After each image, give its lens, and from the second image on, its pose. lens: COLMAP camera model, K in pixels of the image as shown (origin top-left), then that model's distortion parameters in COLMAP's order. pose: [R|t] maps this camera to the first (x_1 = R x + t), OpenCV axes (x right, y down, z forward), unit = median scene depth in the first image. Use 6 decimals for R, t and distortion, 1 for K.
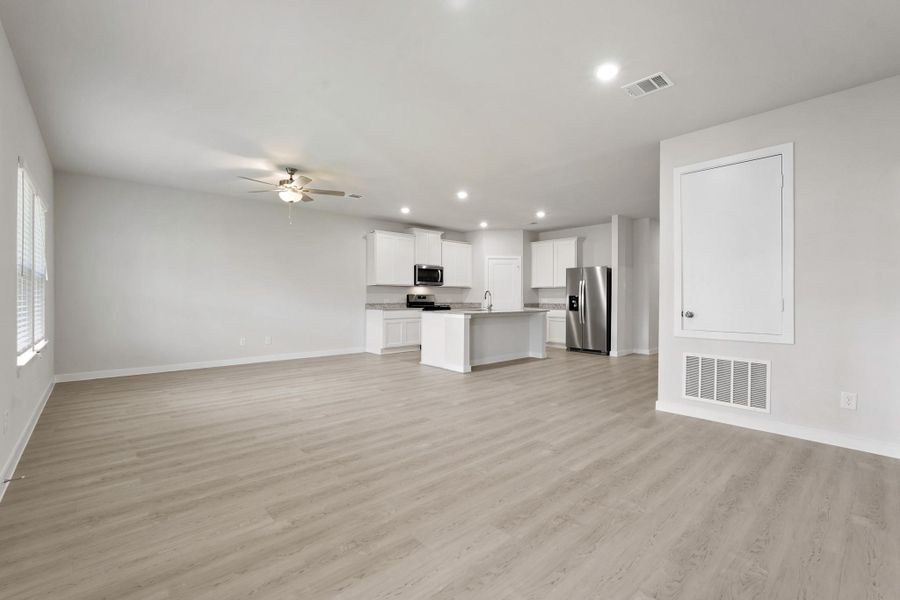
lens RADIAL K [[393.5, 0, 450.0], [0, 393.5, 300.0], [0, 0, 1]] dist [-0.002617, -0.000200]
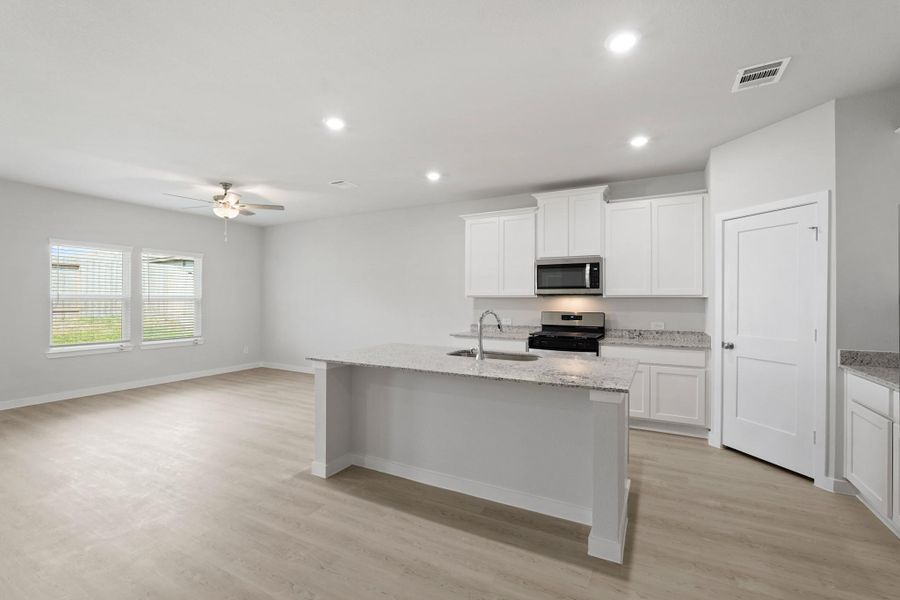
lens RADIAL K [[393.5, 0, 450.0], [0, 393.5, 300.0], [0, 0, 1]] dist [-0.002617, -0.000200]
pose [[0.337437, 0.000006, -0.941348, 0.399902], [-0.008191, 0.999962, -0.002930, -0.028834], [0.941313, 0.008699, 0.337424, 0.694719]]
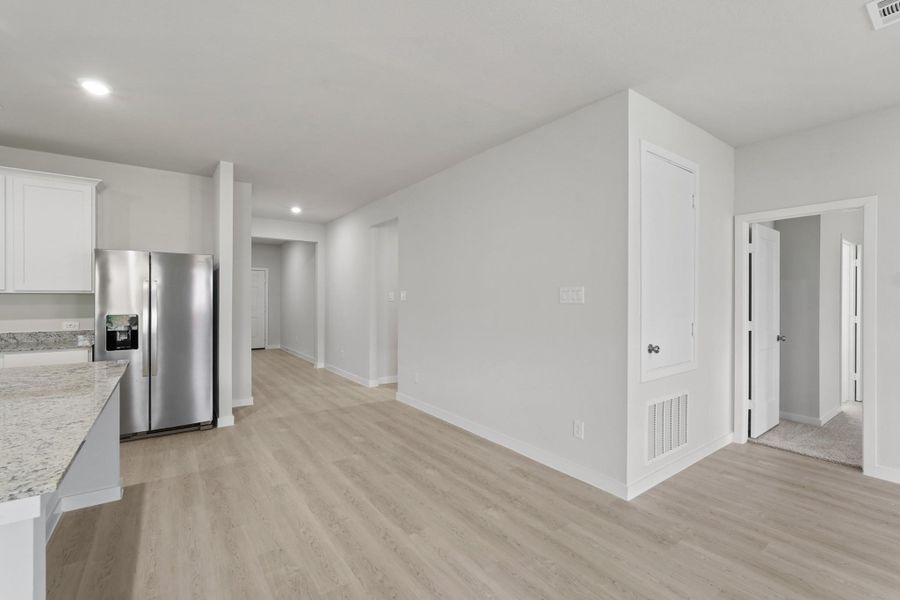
lens RADIAL K [[393.5, 0, 450.0], [0, 393.5, 300.0], [0, 0, 1]] dist [-0.002617, -0.000200]
pose [[0.112536, -0.014068, 0.993548, -0.069907], [0.005952, 0.999891, 0.013483, -0.029337], [-0.993630, 0.004397, 0.112607, 0.571371]]
